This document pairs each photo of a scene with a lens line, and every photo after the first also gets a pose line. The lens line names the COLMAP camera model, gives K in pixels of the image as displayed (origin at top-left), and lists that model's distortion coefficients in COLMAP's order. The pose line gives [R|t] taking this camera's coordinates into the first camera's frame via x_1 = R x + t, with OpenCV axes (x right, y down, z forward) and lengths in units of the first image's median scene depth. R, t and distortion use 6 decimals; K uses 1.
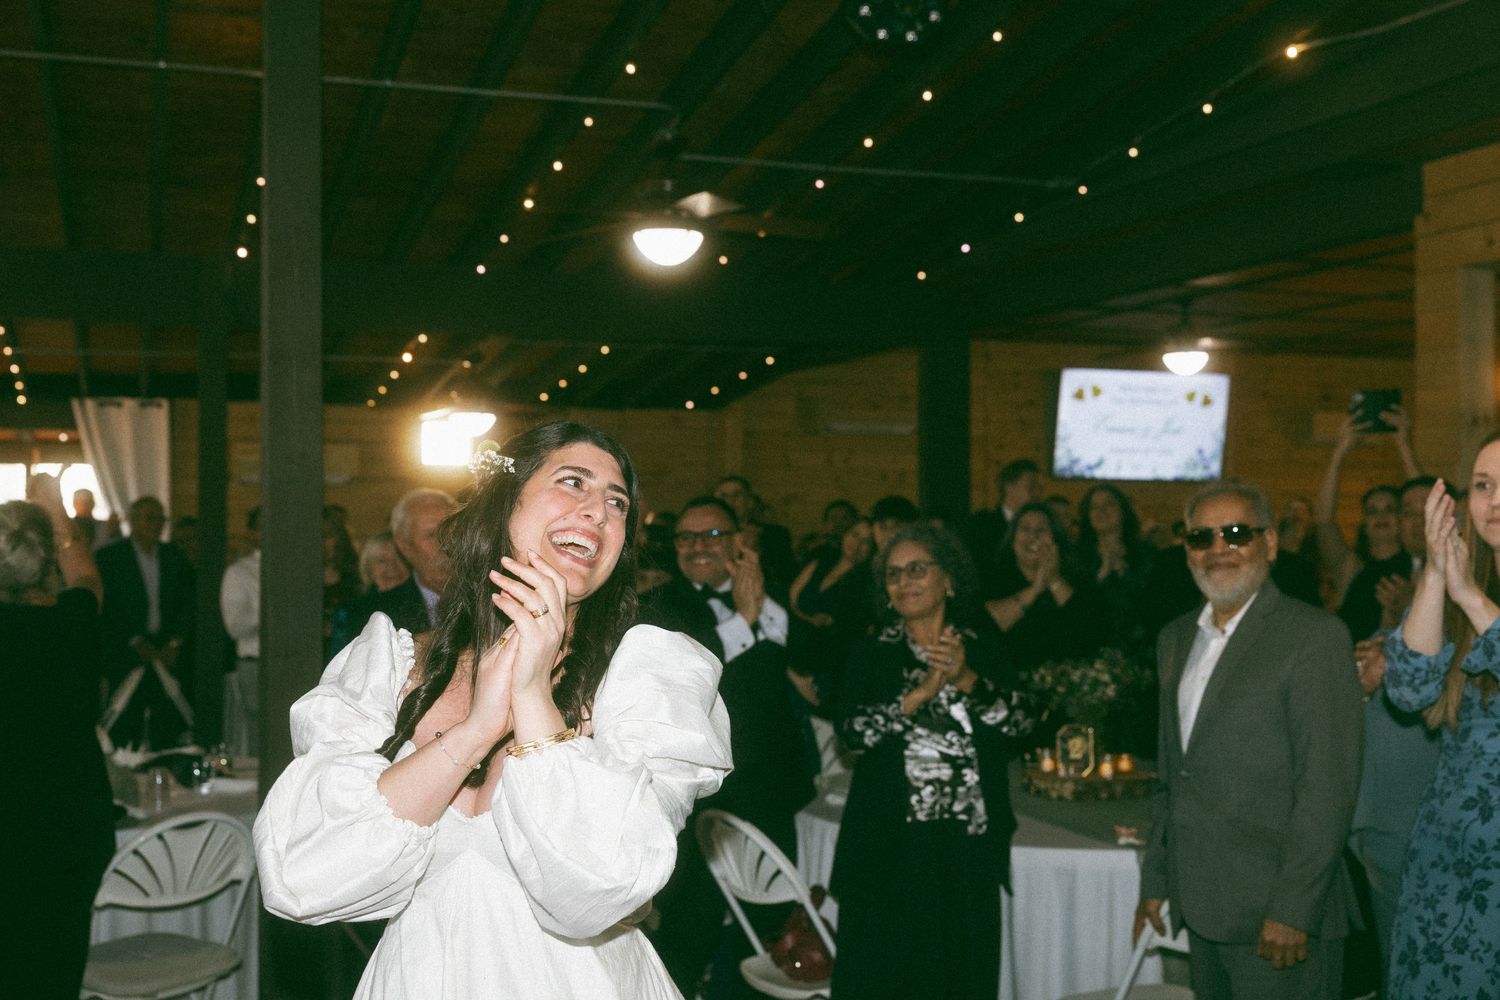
lens RADIAL K [[1846.7, 0, 752.0], [0, 1846.7, 503.4], [0, 0, 1]] dist [0.051002, 0.000000]
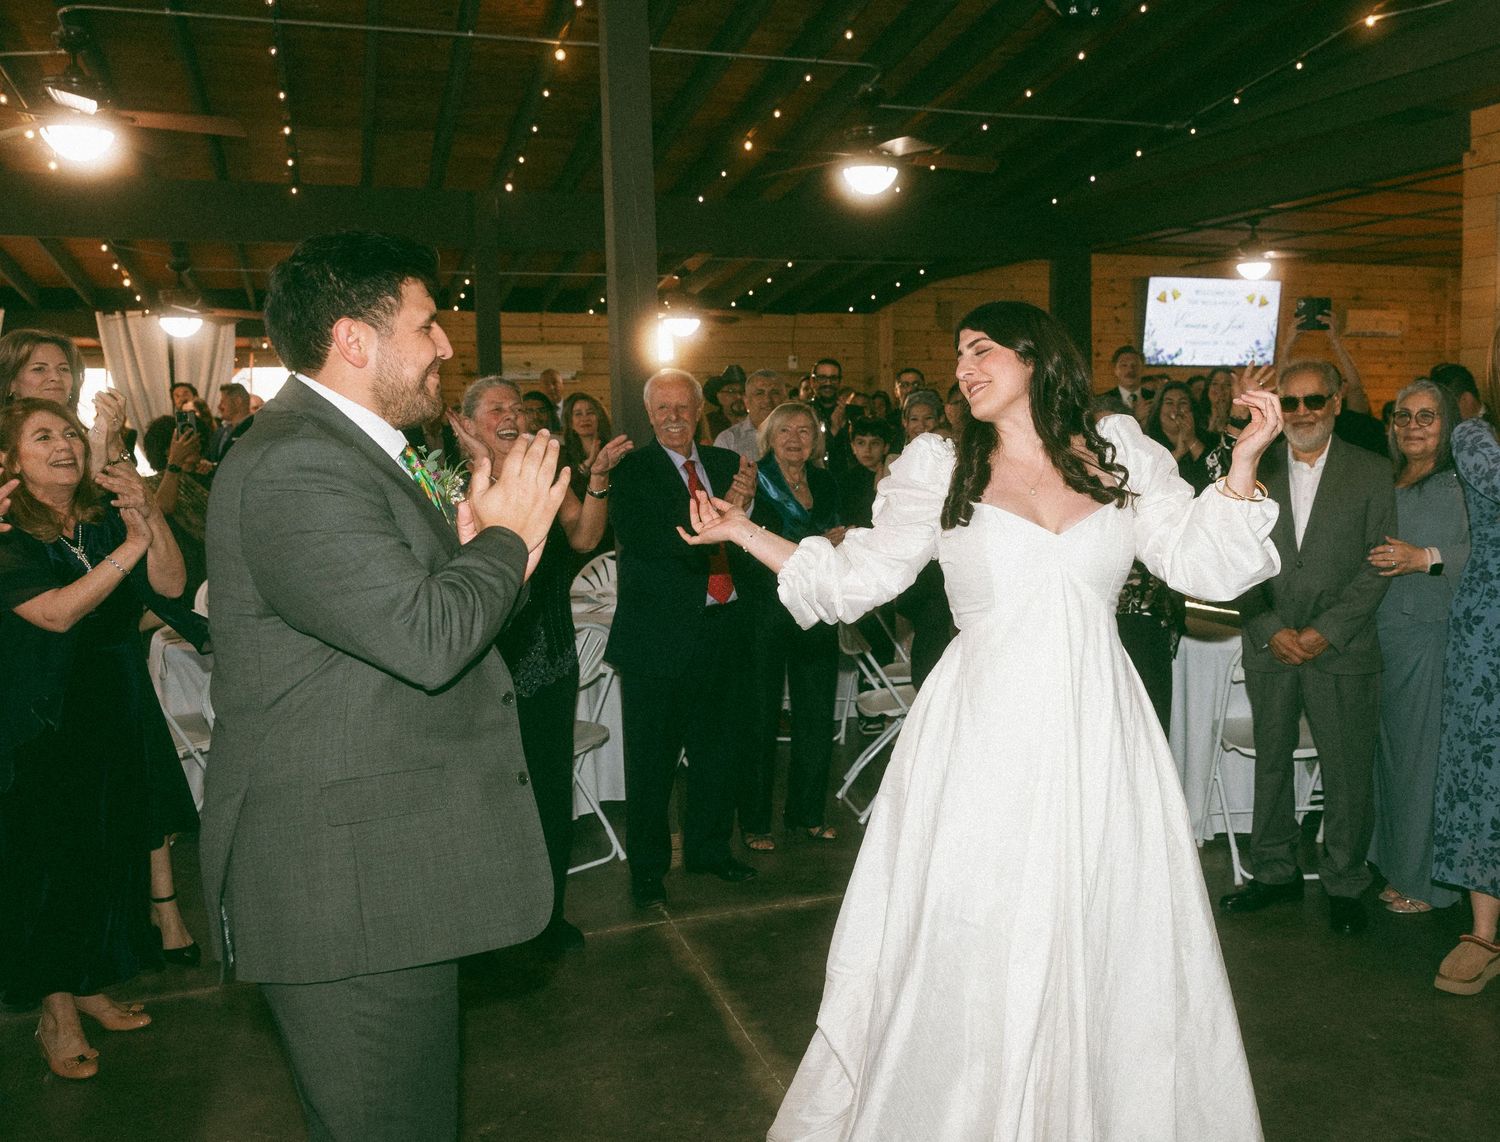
lens RADIAL K [[1648.9, 0, 799.4], [0, 1648.9, 567.5], [0, 0, 1]] dist [-0.000302, 0.000000]
pose [[0.999066, -0.016960, 0.039739, -0.119140], [0.013034, 0.995195, 0.097045, 0.011383], [-0.041194, -0.096437, 0.994486, -0.111052]]
